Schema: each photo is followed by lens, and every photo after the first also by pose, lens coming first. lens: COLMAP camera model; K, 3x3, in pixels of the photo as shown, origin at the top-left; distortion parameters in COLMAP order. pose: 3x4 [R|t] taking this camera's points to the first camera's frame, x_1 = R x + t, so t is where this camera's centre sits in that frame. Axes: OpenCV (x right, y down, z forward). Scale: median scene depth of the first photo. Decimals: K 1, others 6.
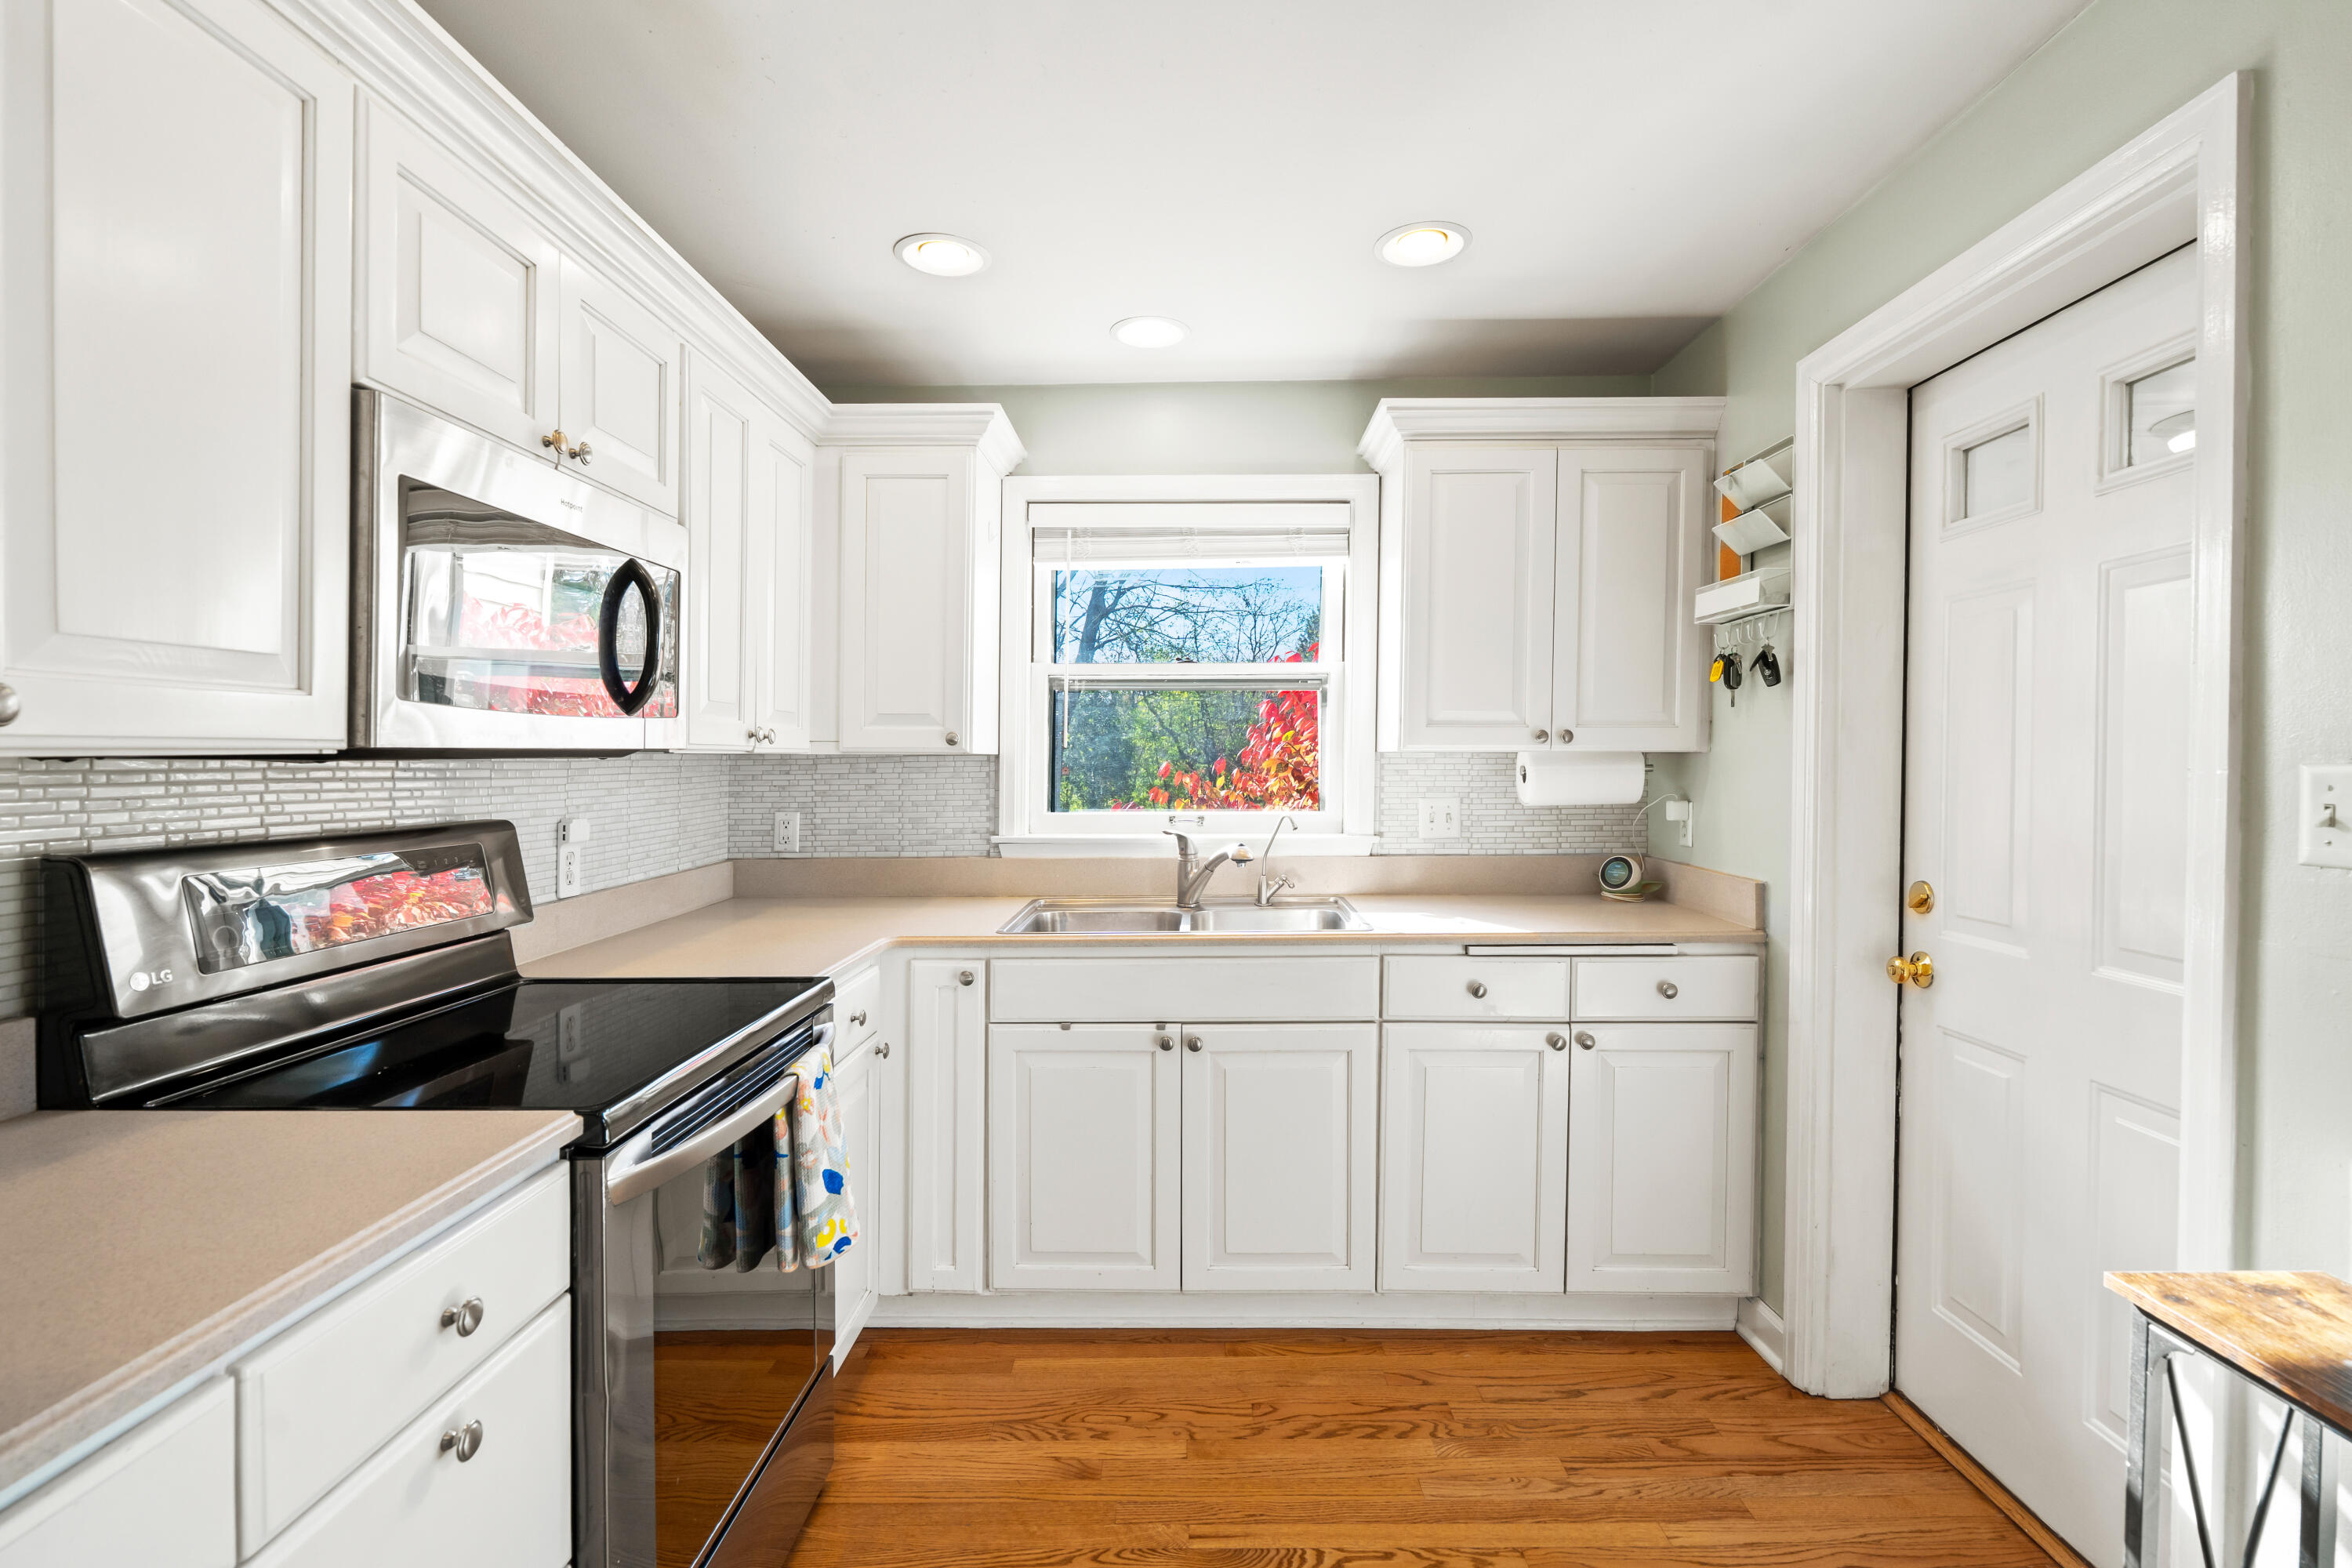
lens RADIAL K [[1092.2, 0, 1174.1], [0, 1092.2, 800.4], [0, 0, 1]] dist [-0.002692, -0.000478]
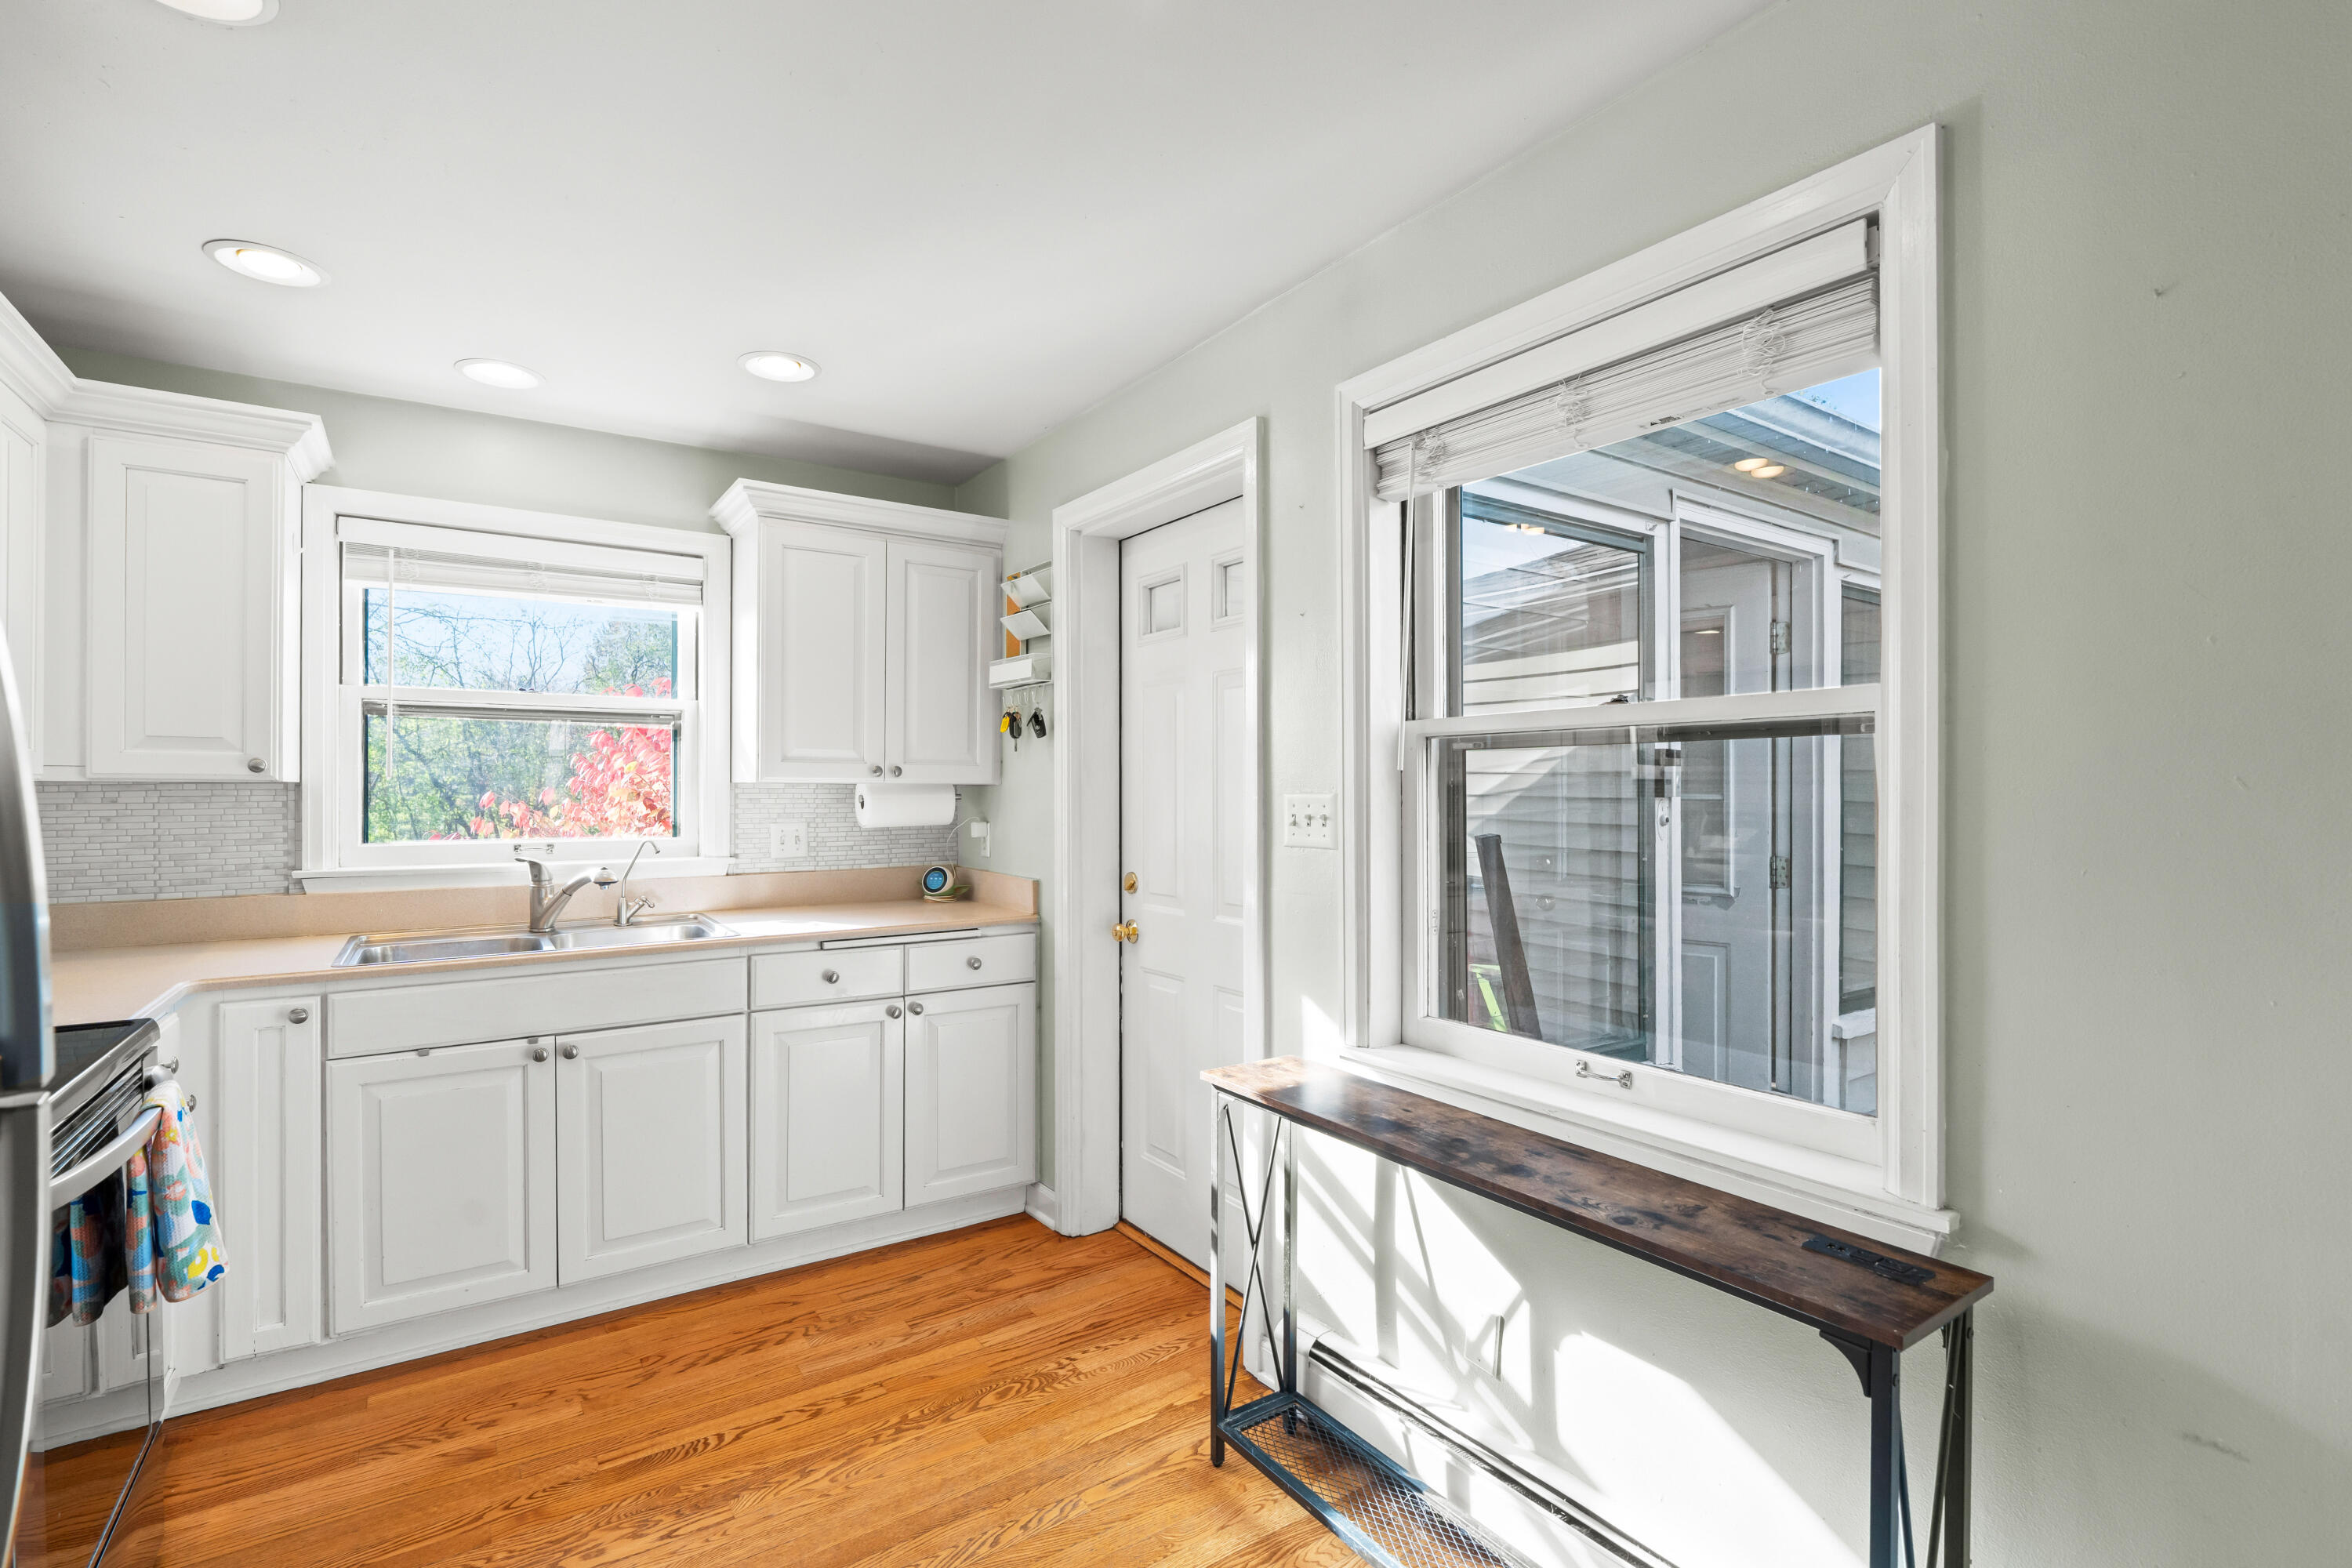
lens RADIAL K [[1092.2, 0, 1174.1], [0, 1092.2, 800.4], [0, 0, 1]] dist [-0.002692, -0.000478]
pose [[0.819486, -0.002087, 0.573096, -0.110631], [0.018368, 0.999575, -0.022626, 0.009896], [-0.572805, 0.029068, 0.819176, -0.234701]]
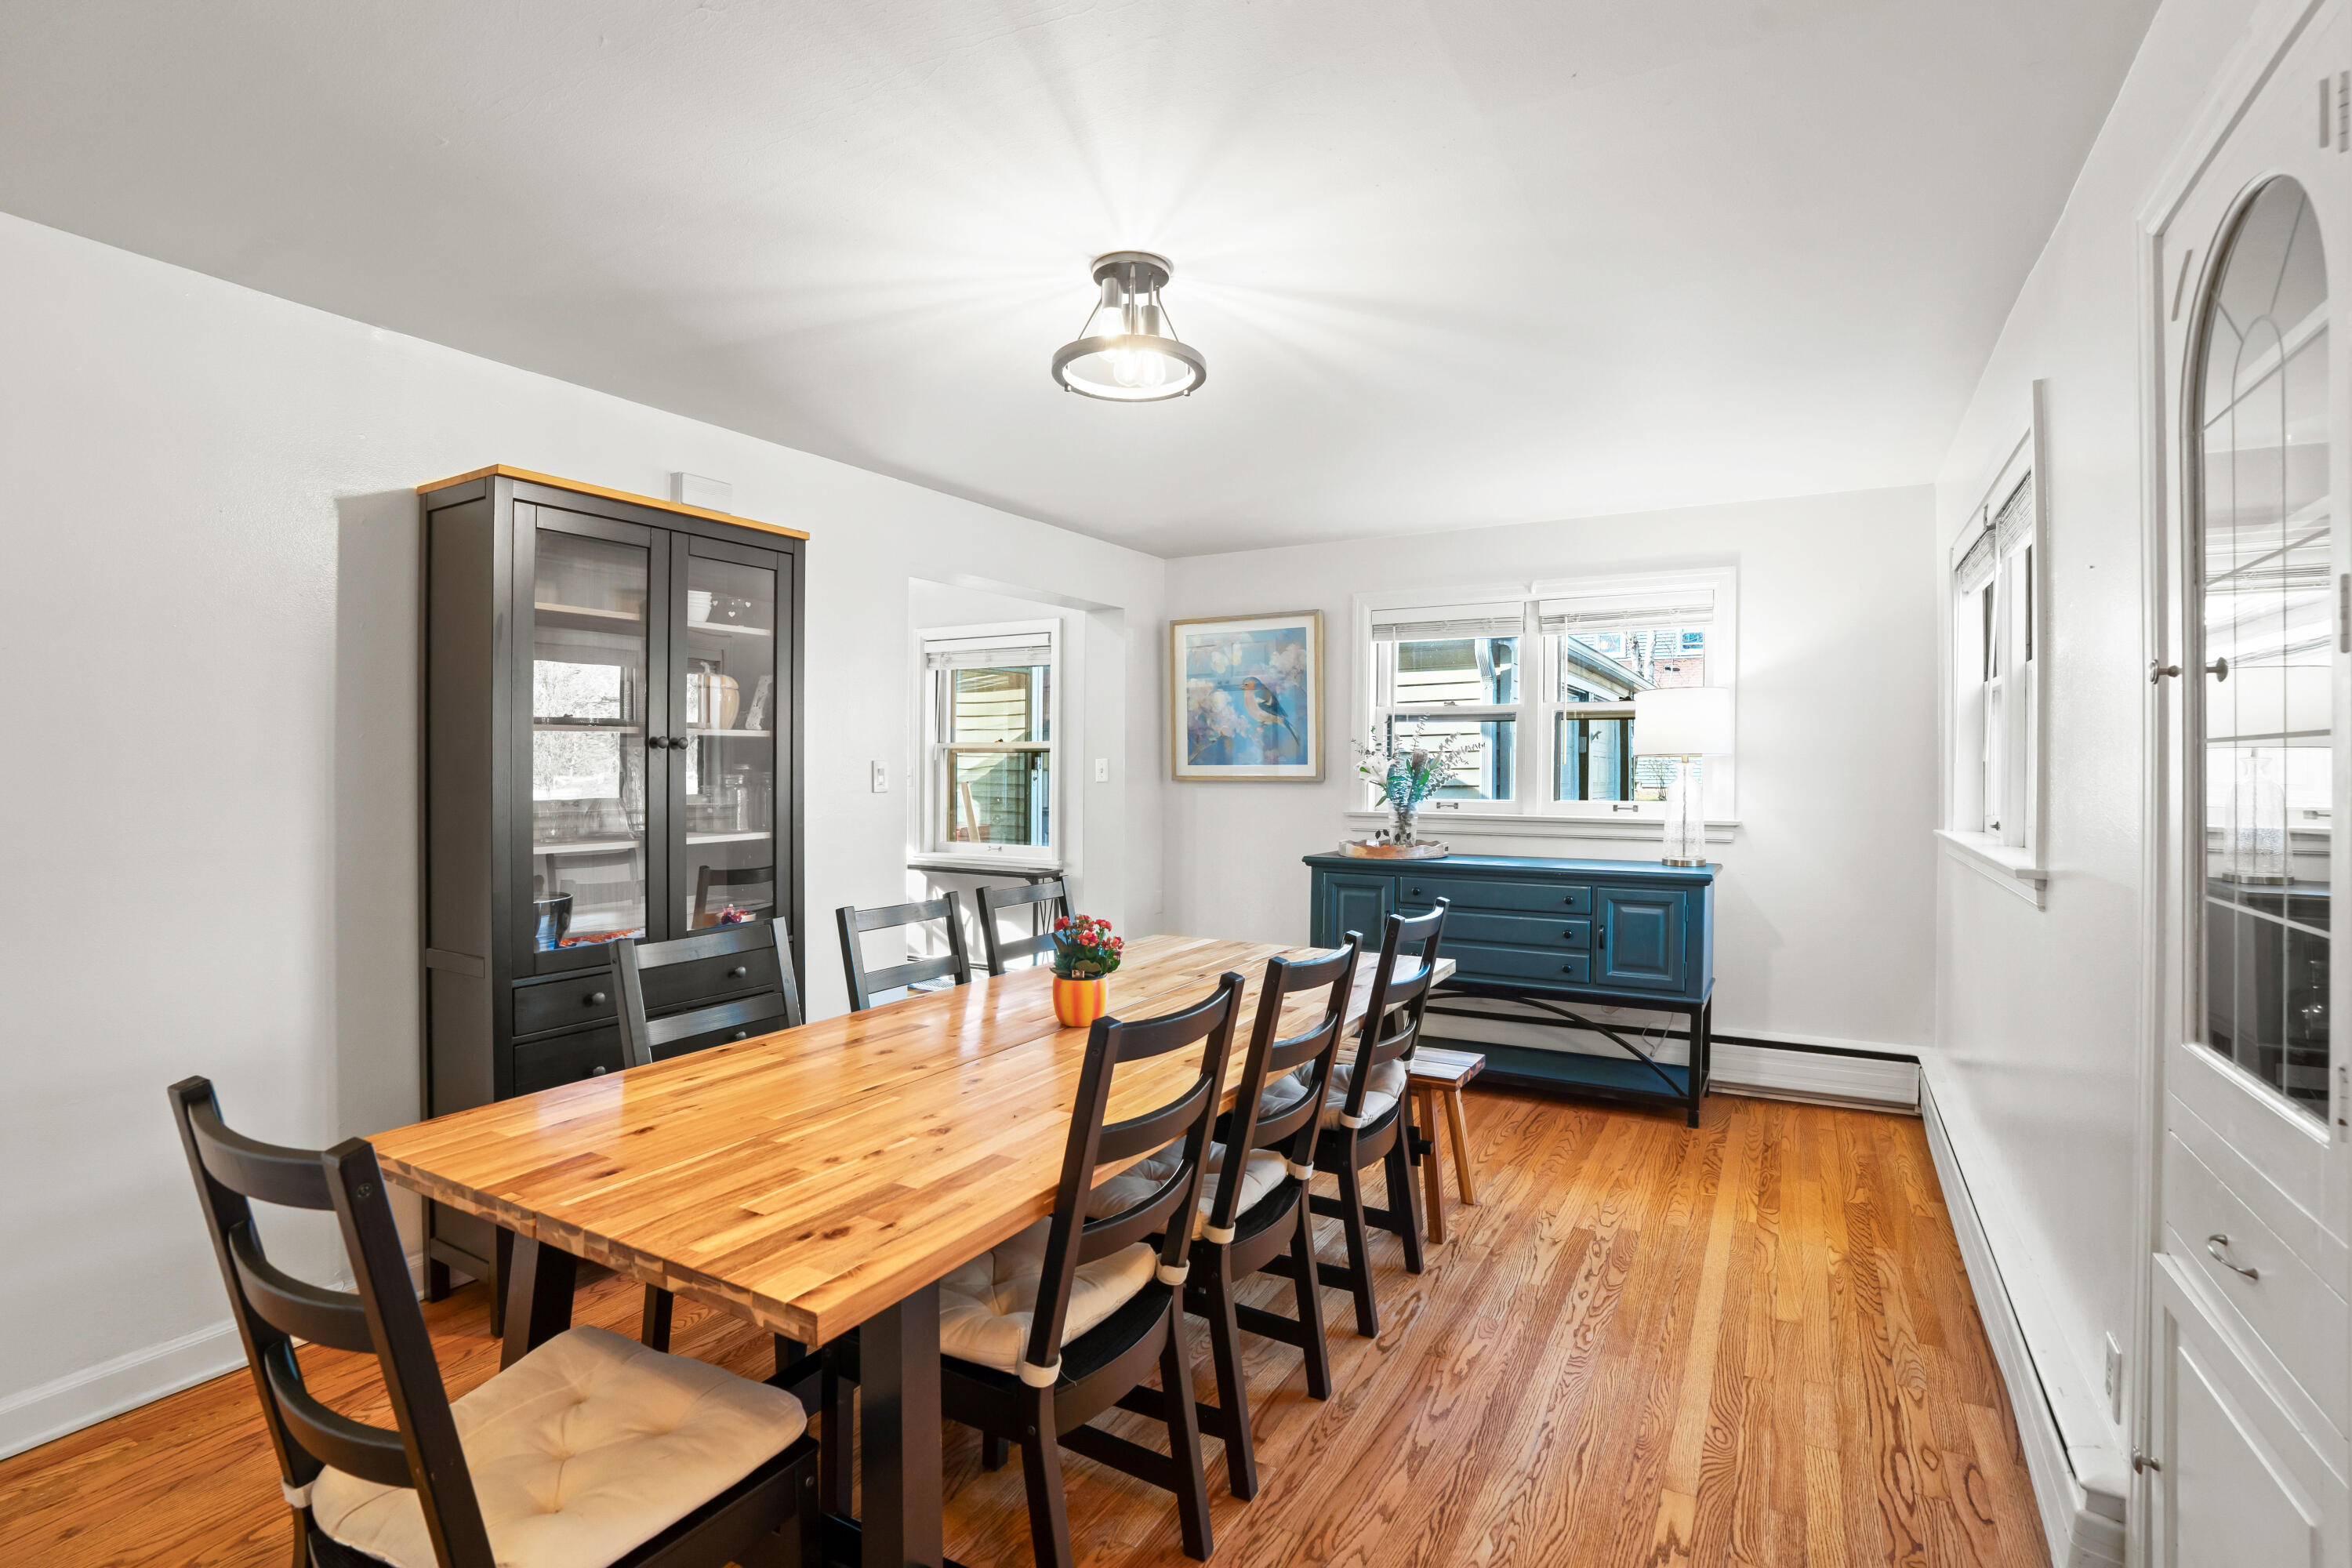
lens RADIAL K [[1092.2, 0, 1174.1], [0, 1092.2, 800.4], [0, 0, 1]] dist [-0.002692, -0.000478]
pose [[0.478024, -0.014980, 0.878219, -1.804941], [0.022252, 0.999740, 0.004941, 0.084039], [-0.878065, 0.017180, 0.478233, -1.639055]]
